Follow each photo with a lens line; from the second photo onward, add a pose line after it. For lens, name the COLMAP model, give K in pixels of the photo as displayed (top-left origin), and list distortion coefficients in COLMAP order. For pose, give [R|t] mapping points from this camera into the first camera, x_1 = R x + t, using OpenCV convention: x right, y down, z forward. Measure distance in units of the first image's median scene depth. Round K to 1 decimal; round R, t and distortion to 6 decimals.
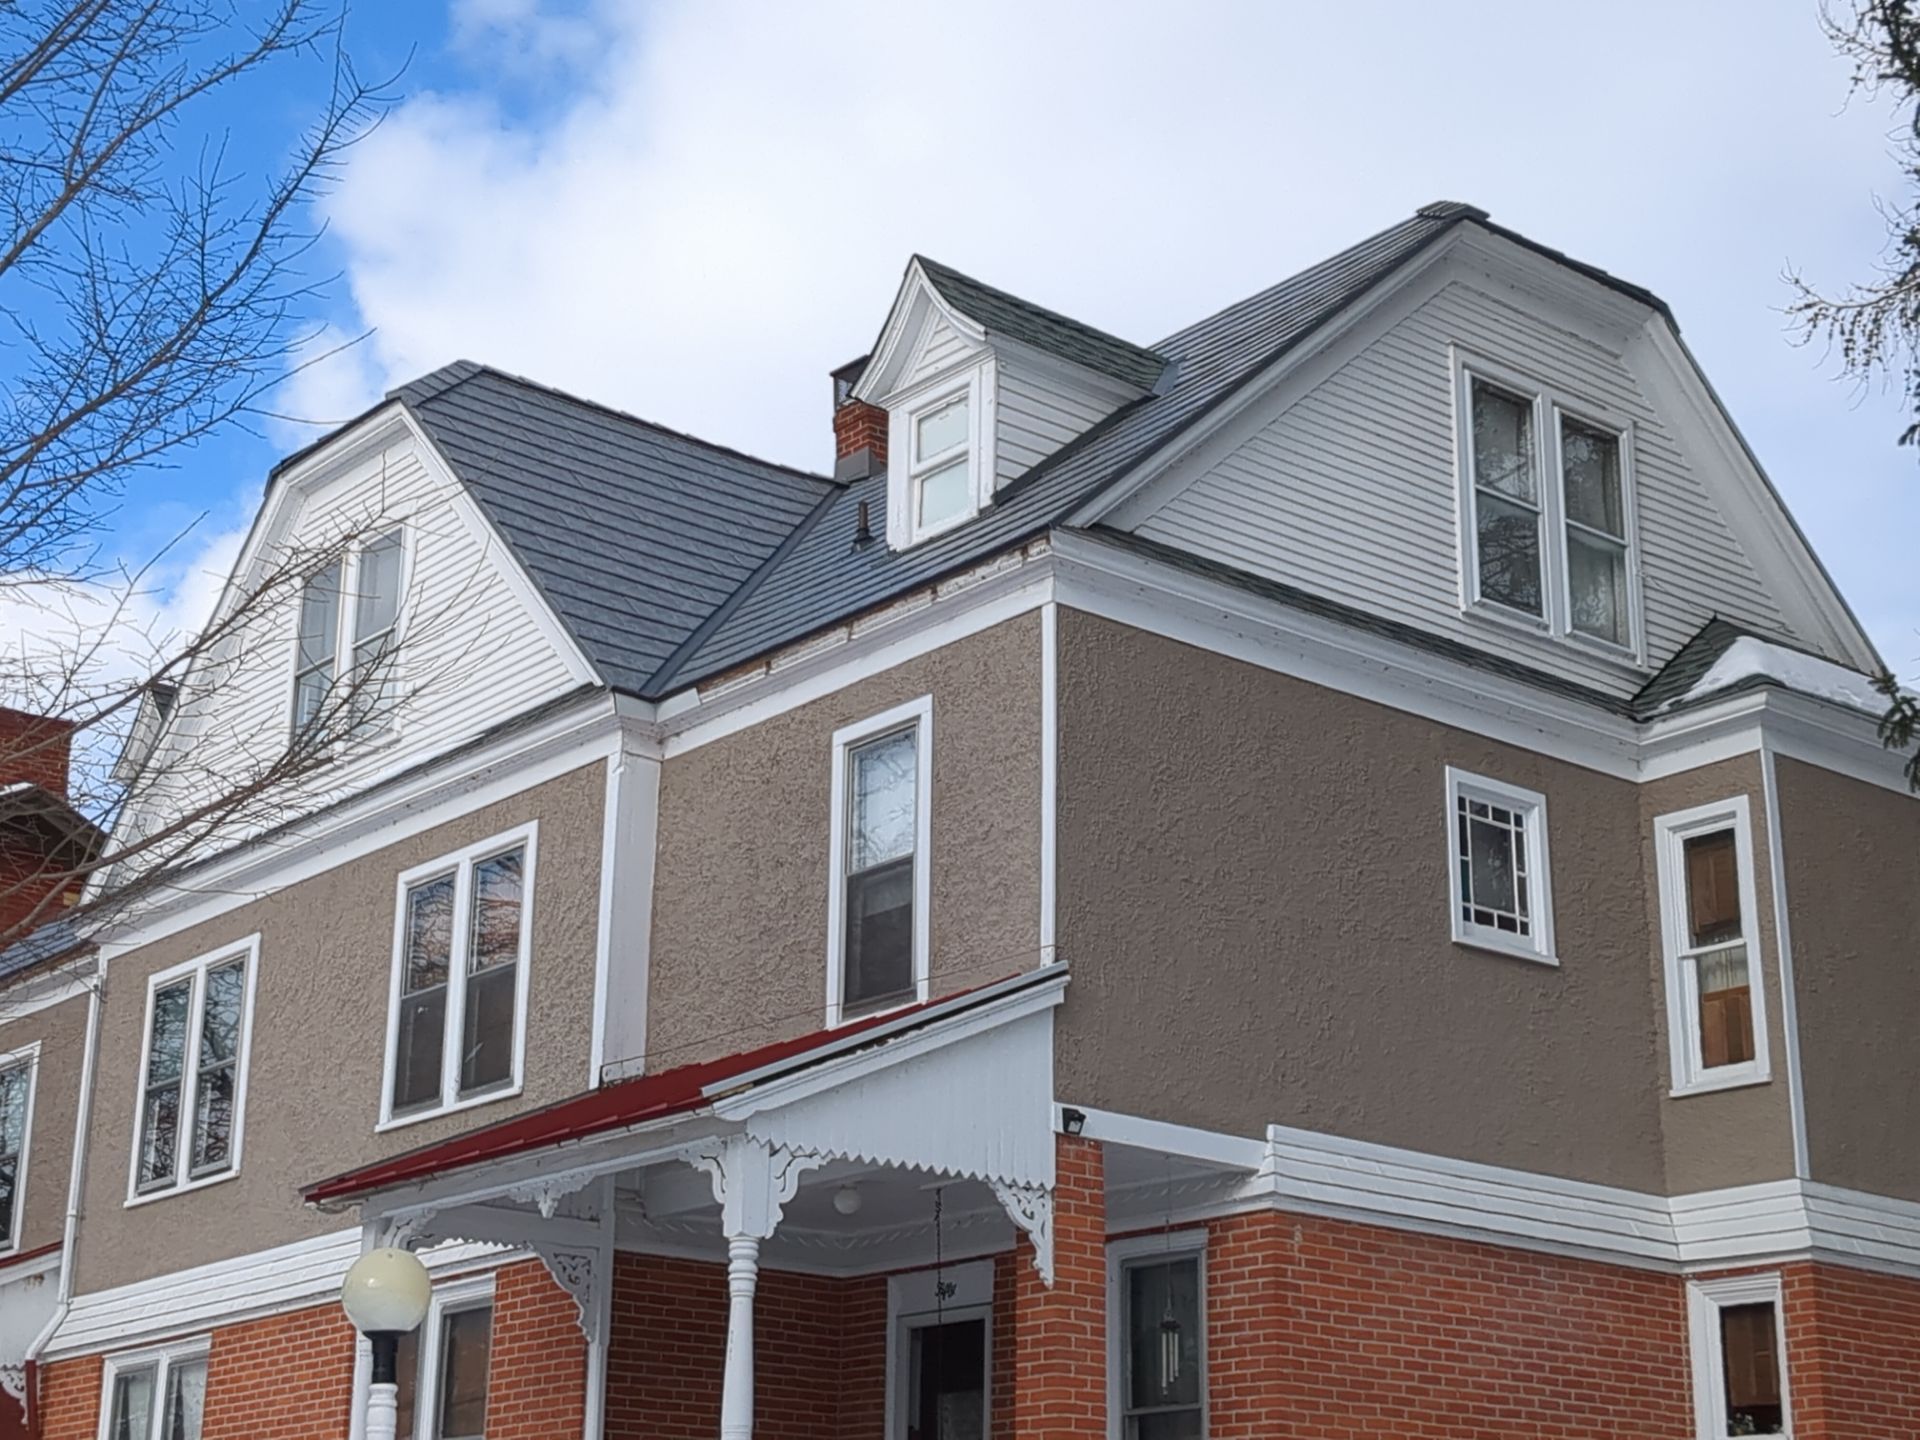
lens RADIAL K [[2994.8, 0, 954.0], [0, 2994.8, 740.7], [0, 0, 1]] dist [0.043094, 0.000000]
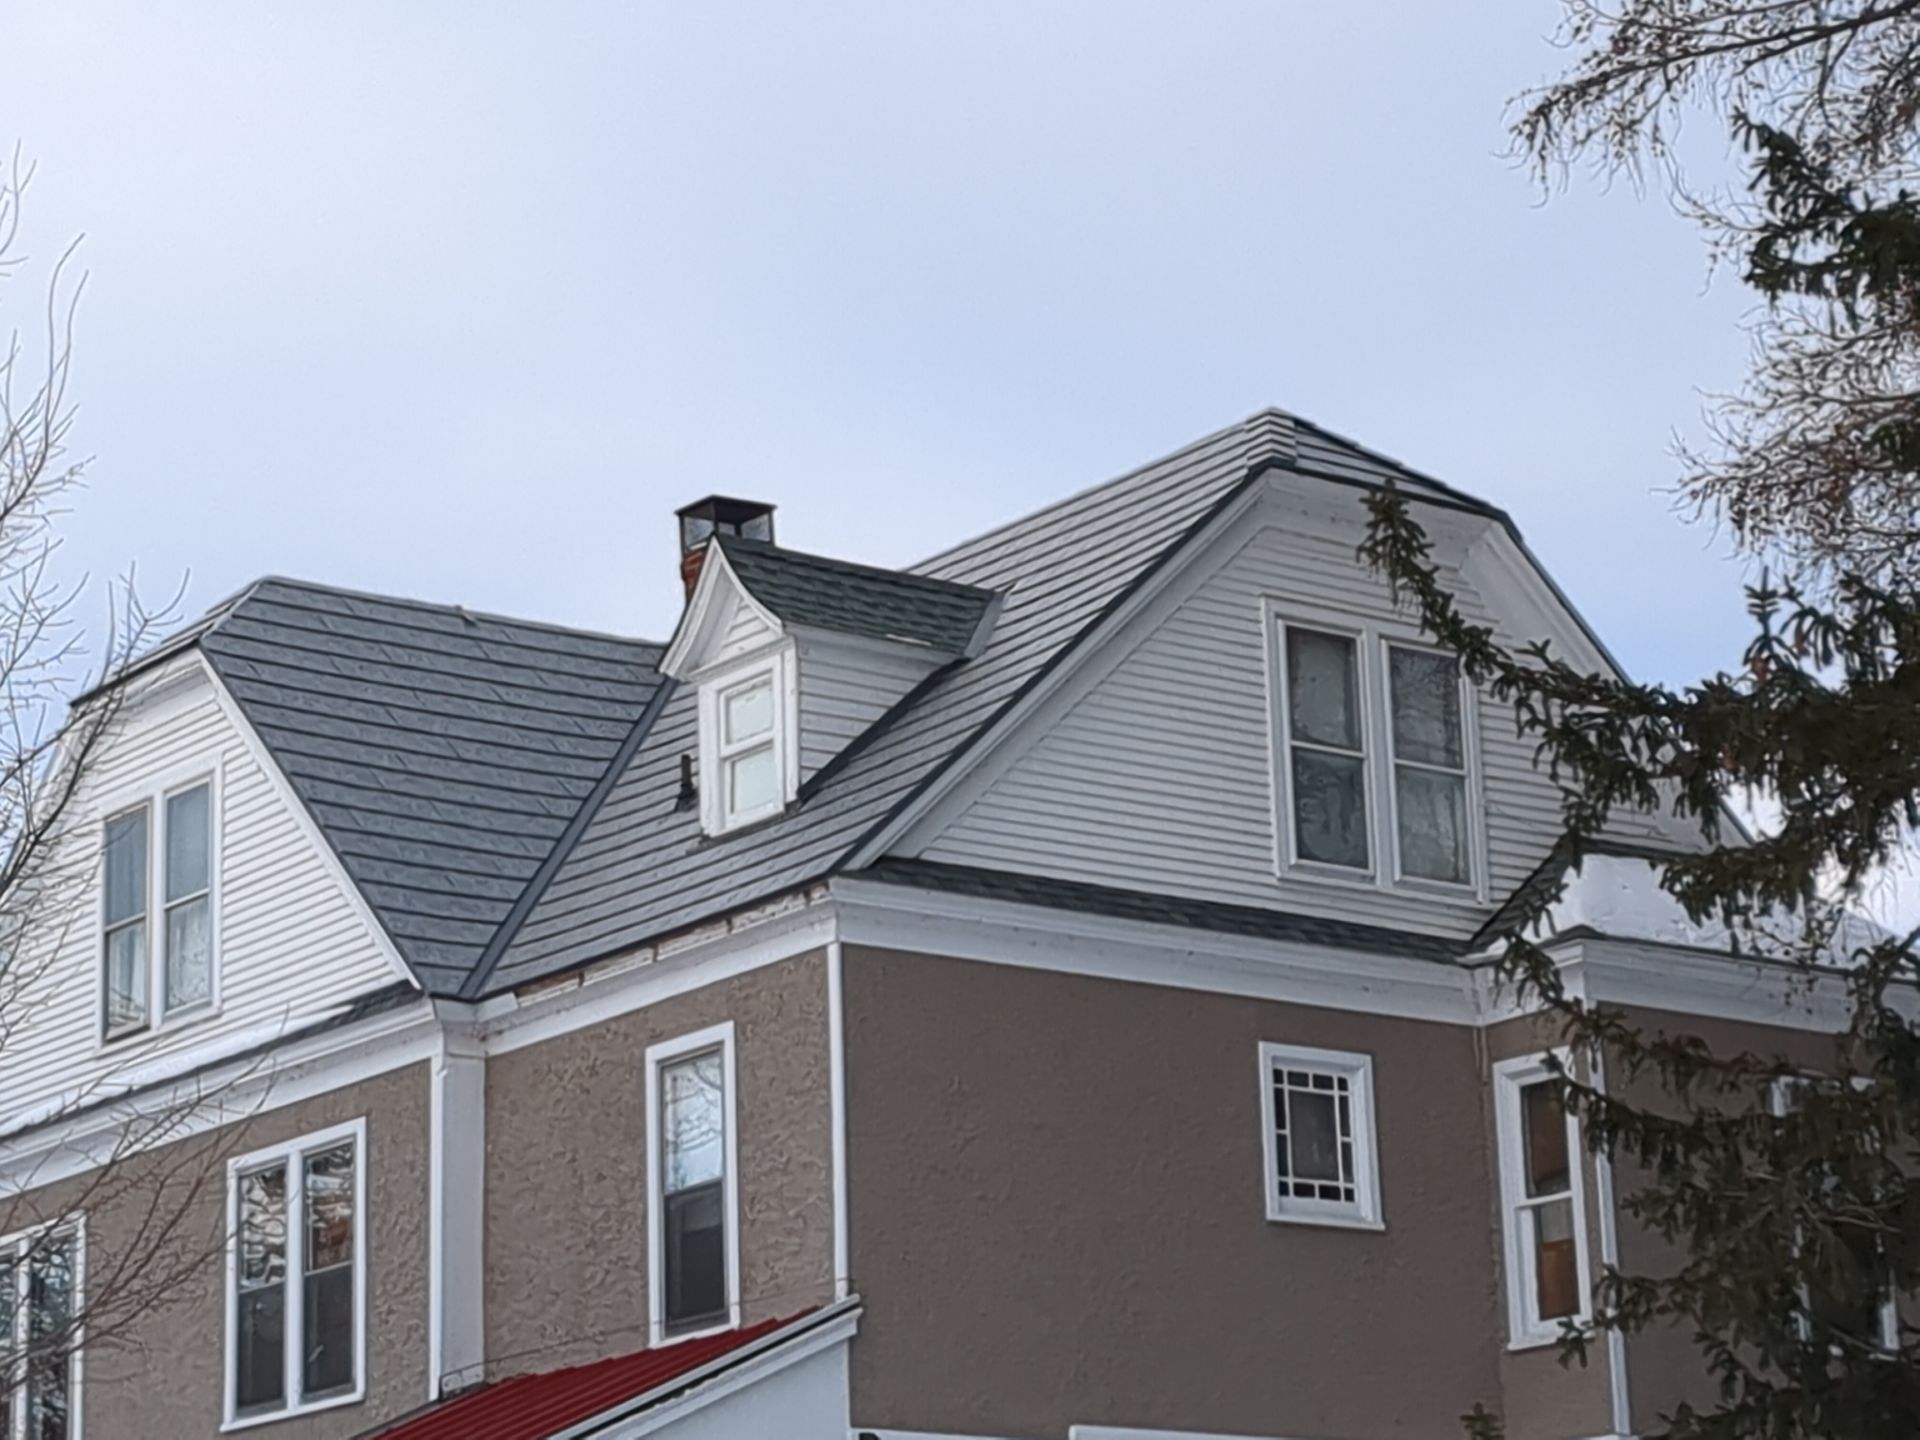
lens RADIAL K [[4694.1, 0, 974.7], [0, 4694.1, 715.1], [0, 0, 1]] dist [0.058699, 0.000000]
pose [[0.998372, -0.051947, -0.023544, 0.108839], [0.053077, 0.997325, 0.050255, -0.180197], [0.020871, -0.051423, 0.998459, -0.554130]]
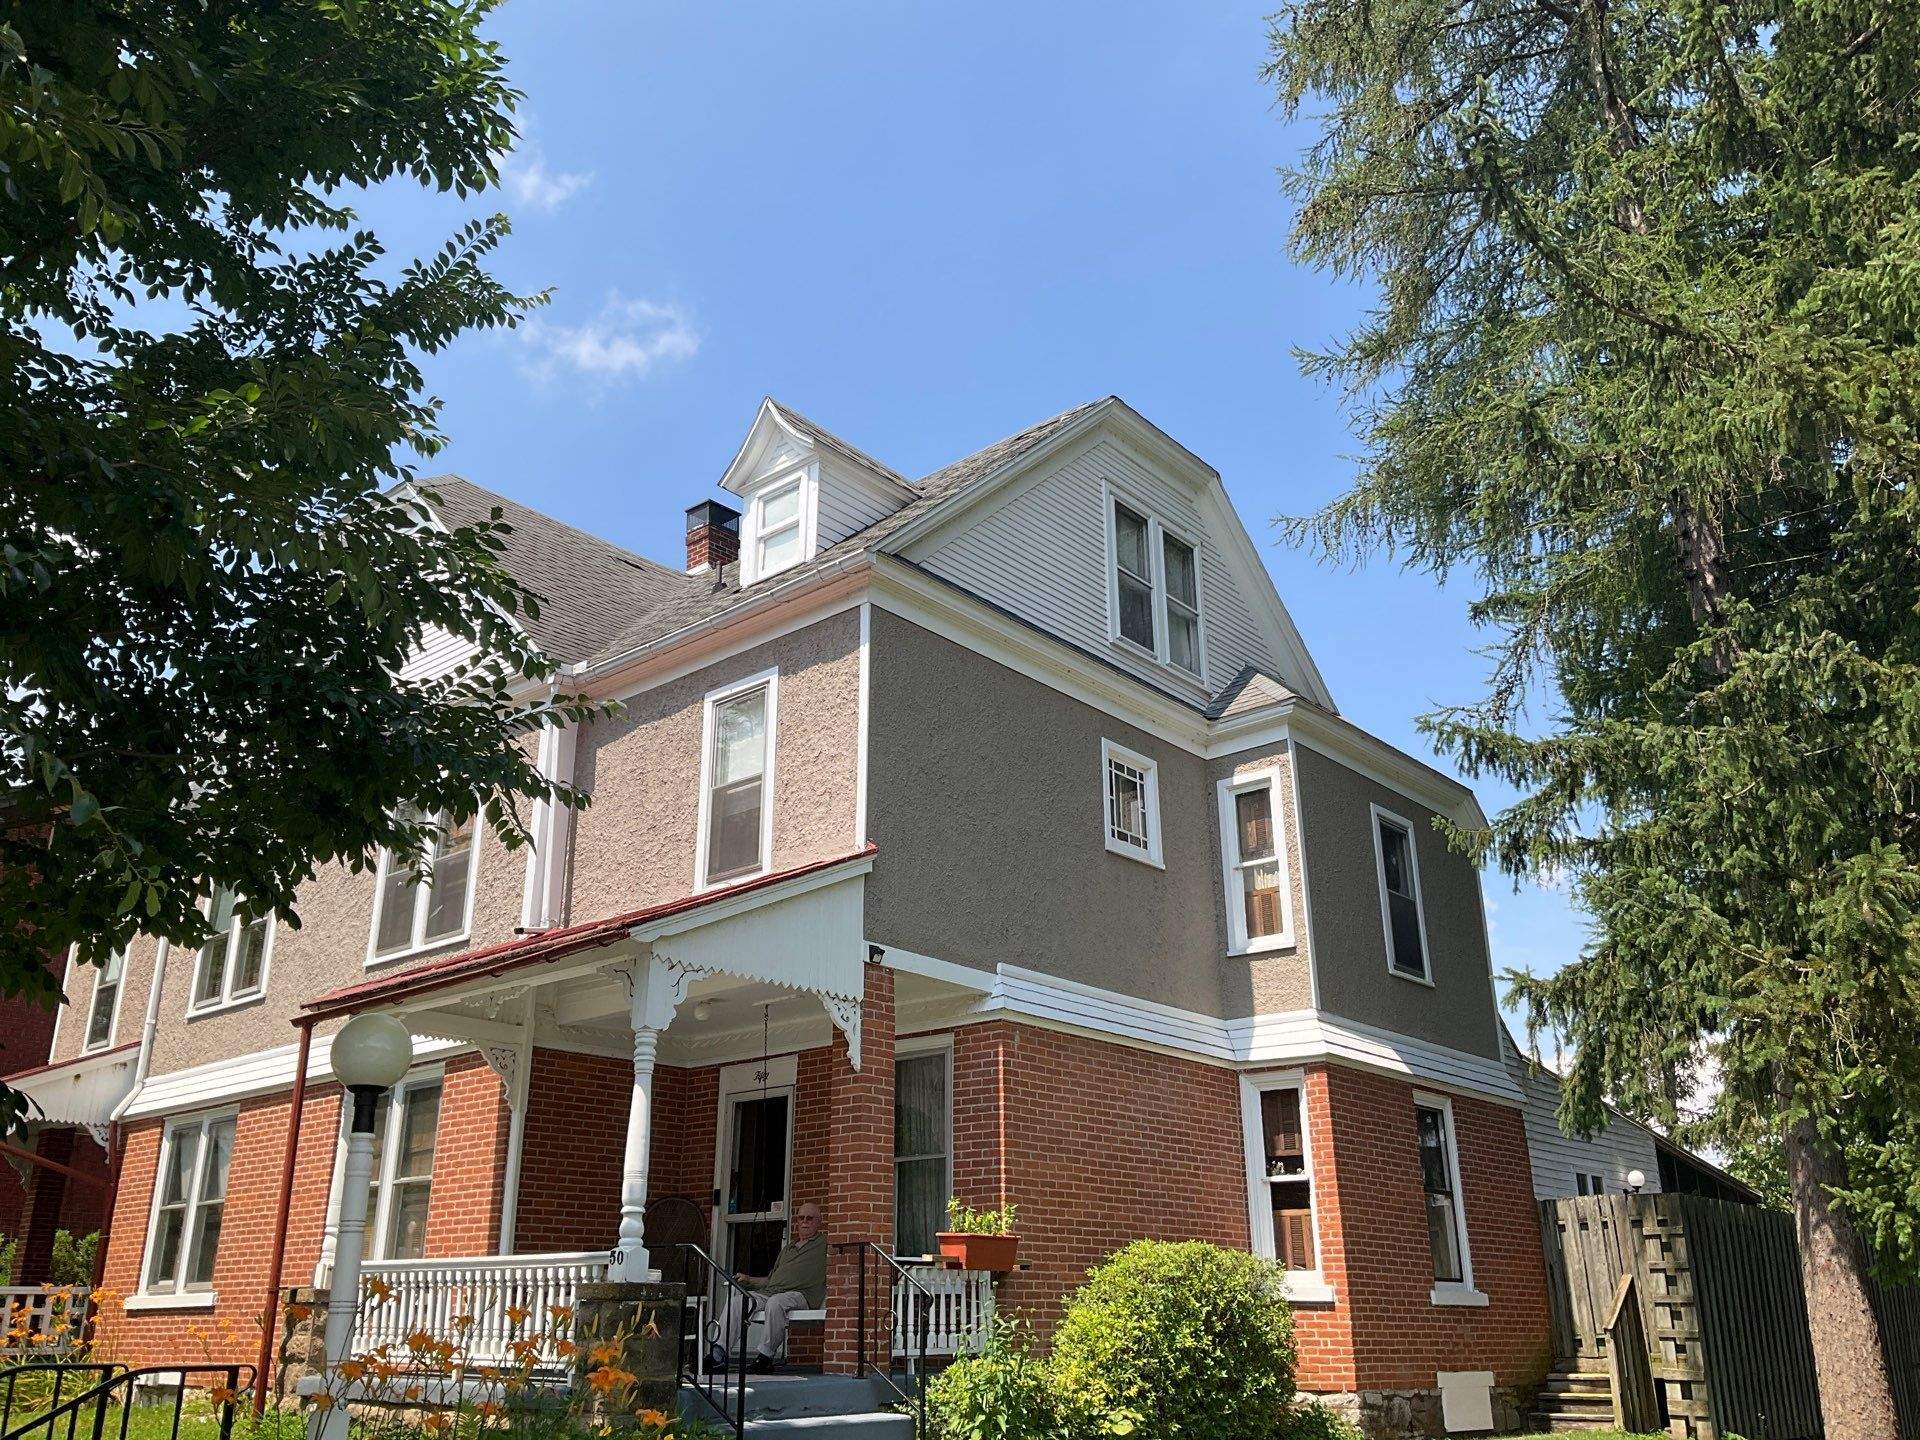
lens RADIAL K [[1554.7, 0, 956.4], [0, 1554.7, 712.1], [0, 0, 1]] dist [0.018401, -0.055723]
pose [[0.985276, 0.048056, 0.164079, -0.041605], [-0.038268, 0.997323, -0.062302, 0.047074], [-0.166634, 0.055106, 0.984478, 0.213728]]
